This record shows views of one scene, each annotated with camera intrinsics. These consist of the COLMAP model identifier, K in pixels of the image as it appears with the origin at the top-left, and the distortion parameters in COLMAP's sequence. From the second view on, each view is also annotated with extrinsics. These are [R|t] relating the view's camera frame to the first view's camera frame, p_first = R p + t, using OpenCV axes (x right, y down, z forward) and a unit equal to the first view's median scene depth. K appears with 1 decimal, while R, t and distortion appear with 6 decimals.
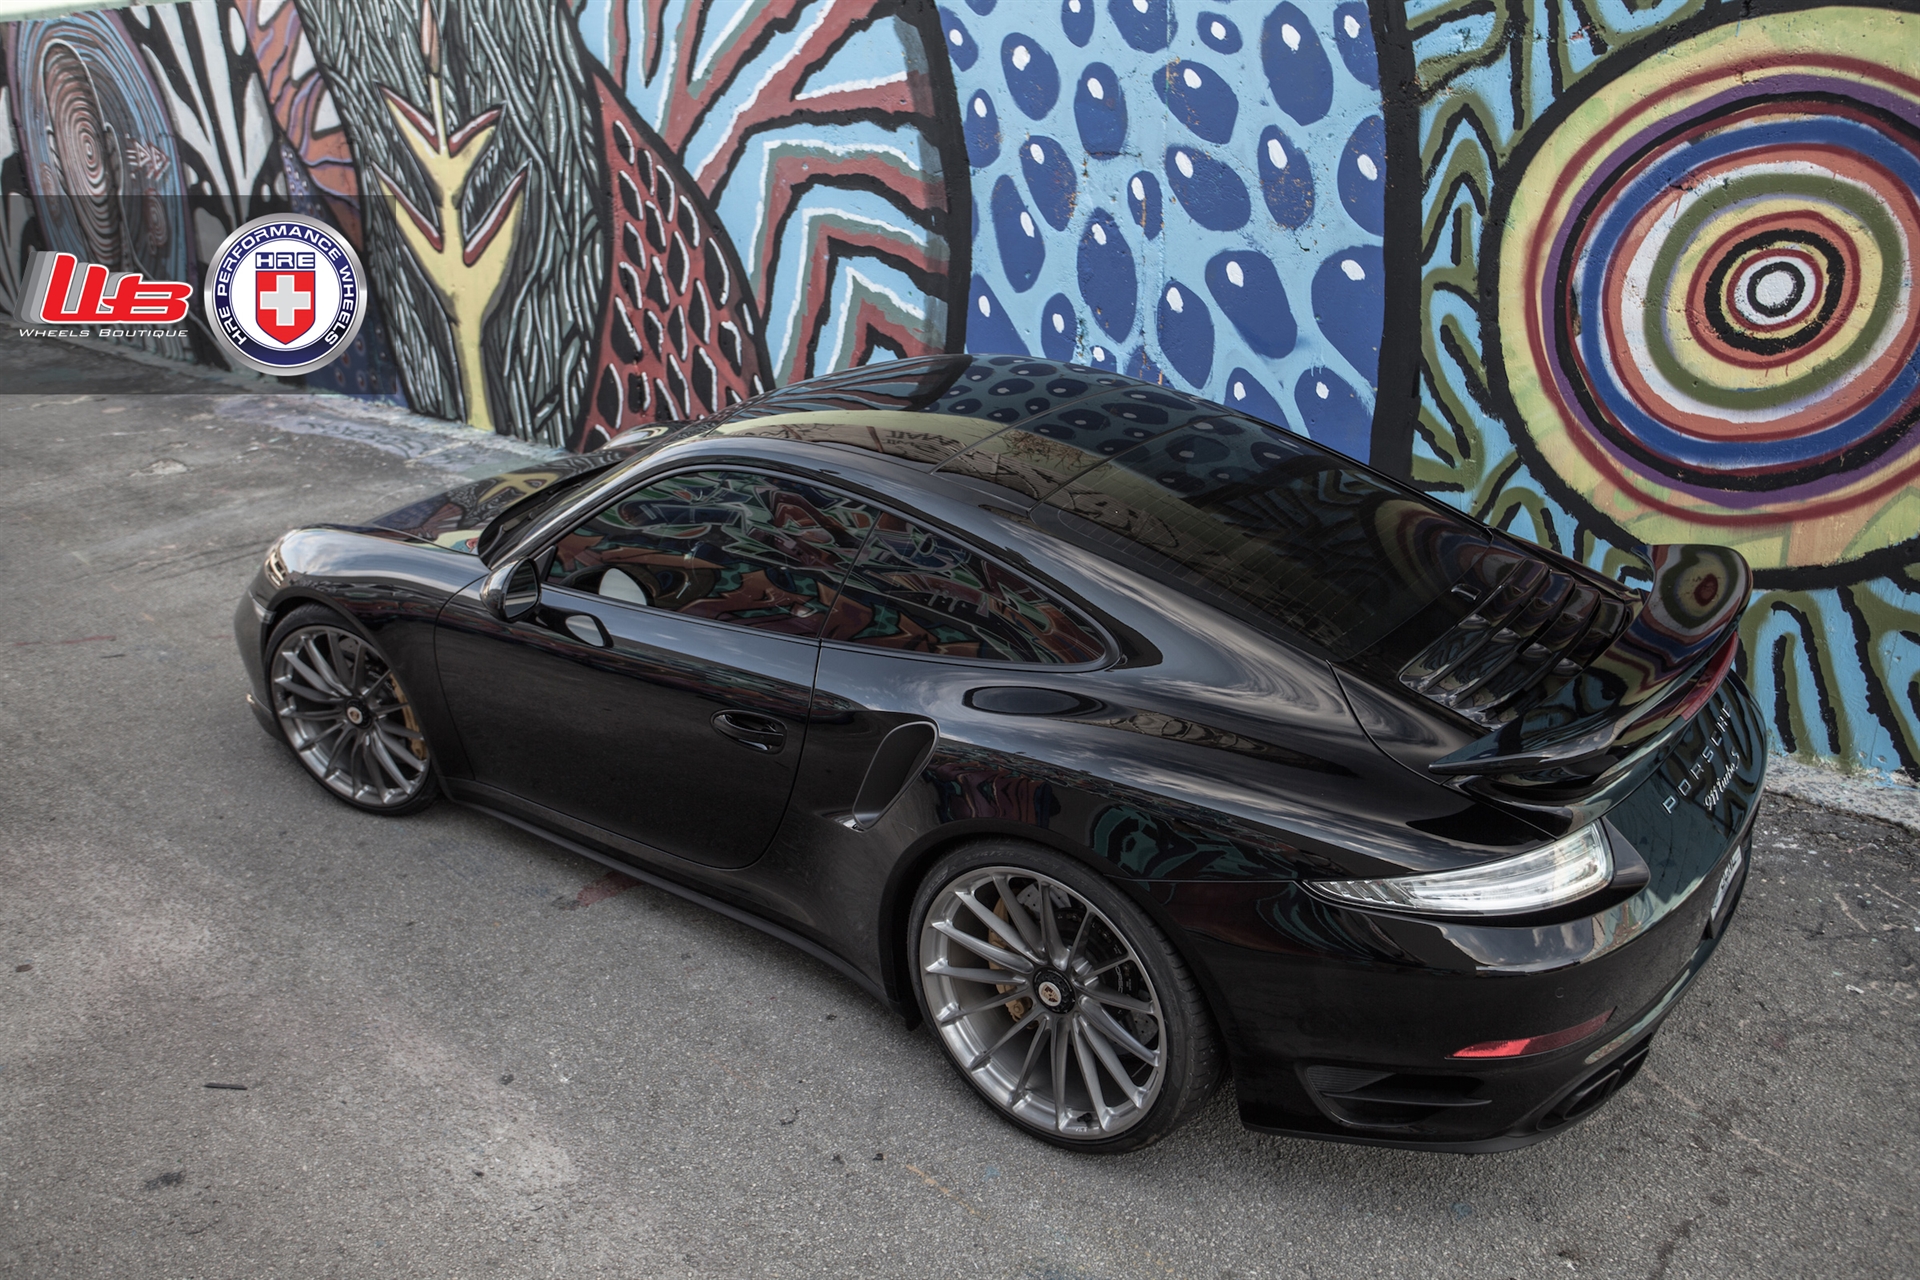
lens RADIAL K [[1499.2, 0, 960.0], [0, 1499.2, 640.0], [0, 0, 1]] dist [-0.035904, 0.075917]
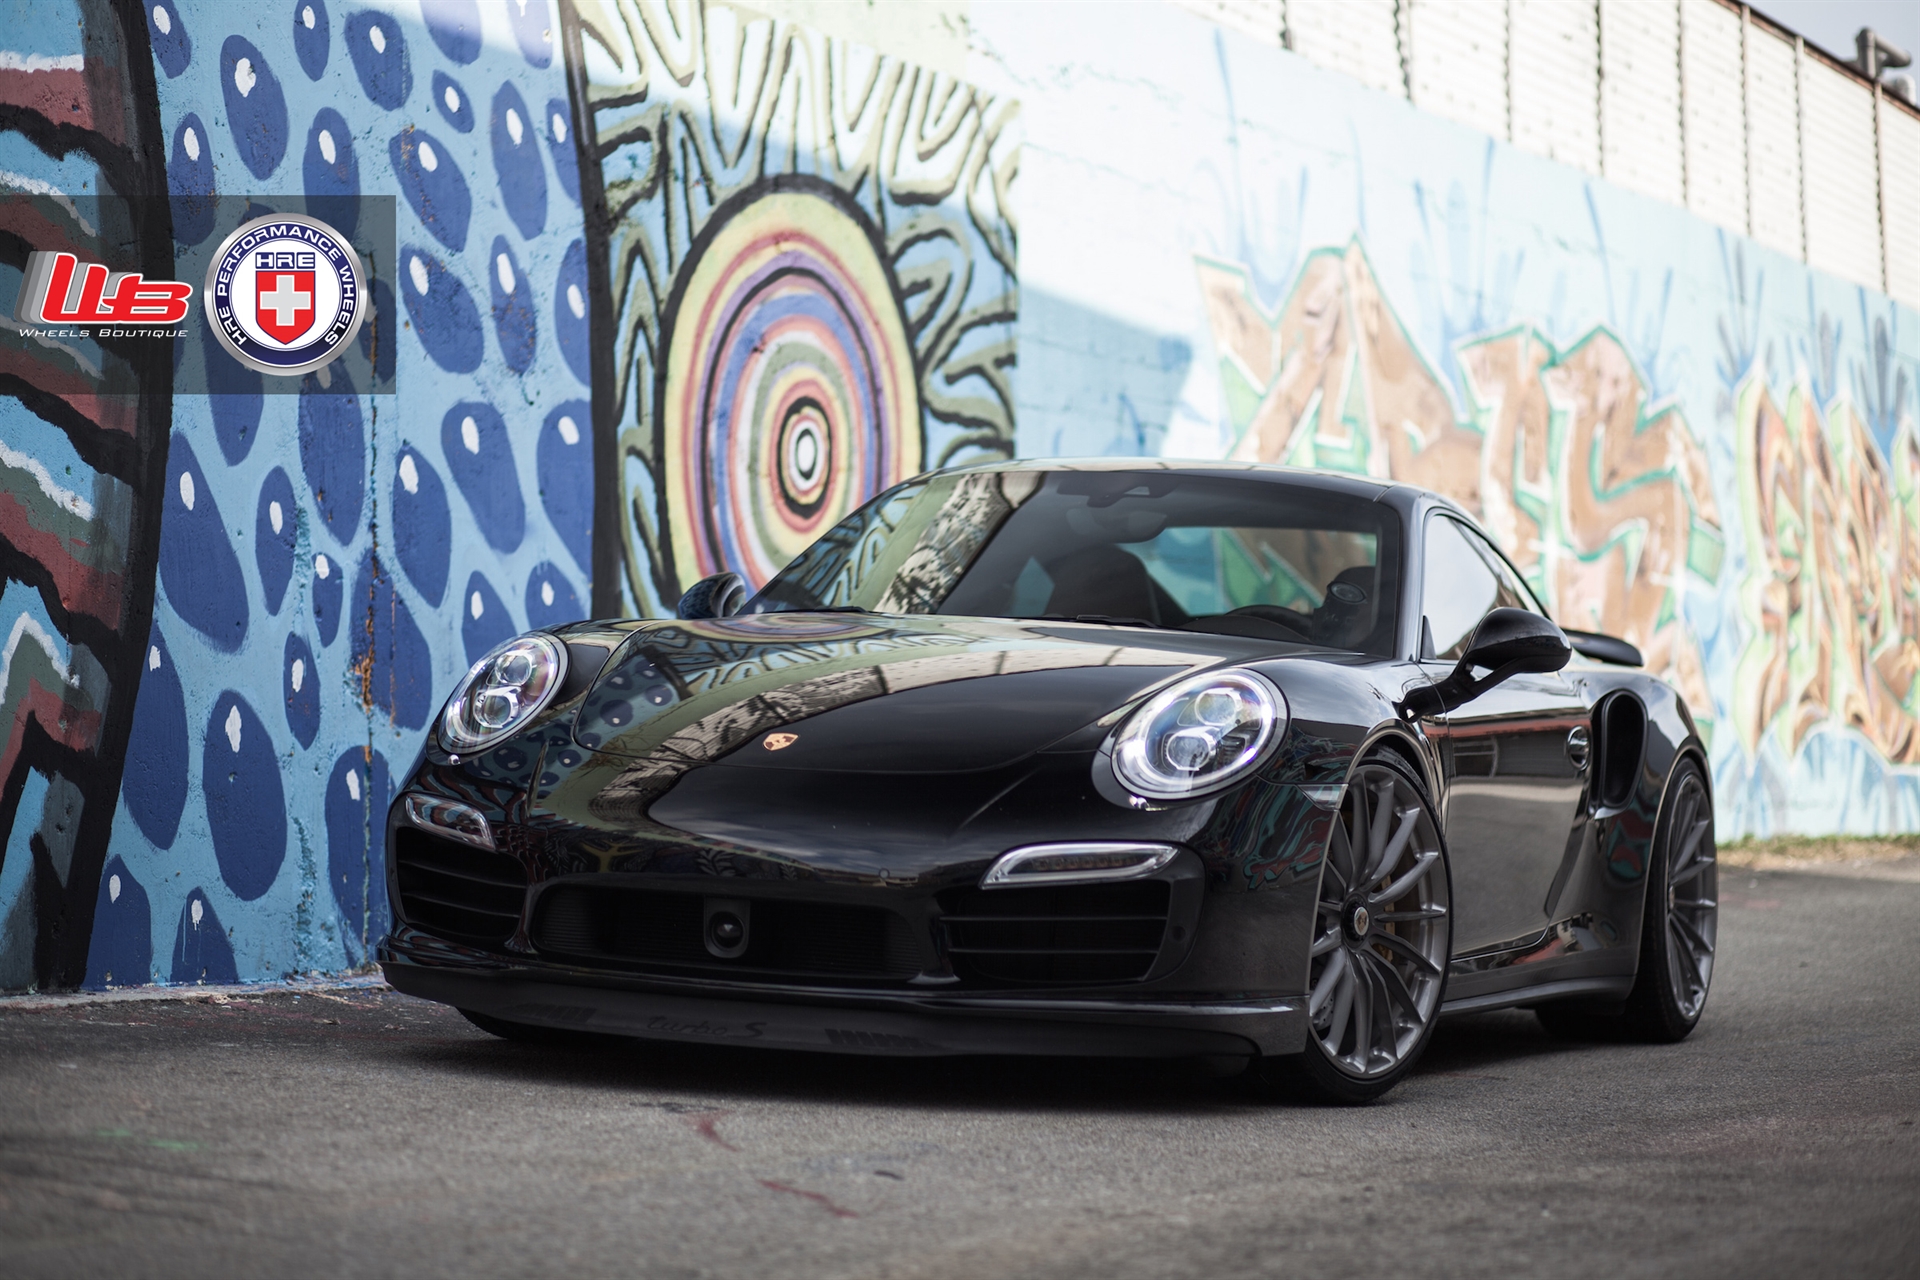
lens RADIAL K [[4567.4, 0, 960.0], [0, 4567.4, 640.0], [0, 0, 1]] dist [-0.068780, -0.924653]
pose [[-0.272379, 0.037343, 0.961465, -1.623179], [0.323992, 0.944454, 0.055103, -0.170997], [-0.906001, 0.326516, -0.269349, 1.197231]]
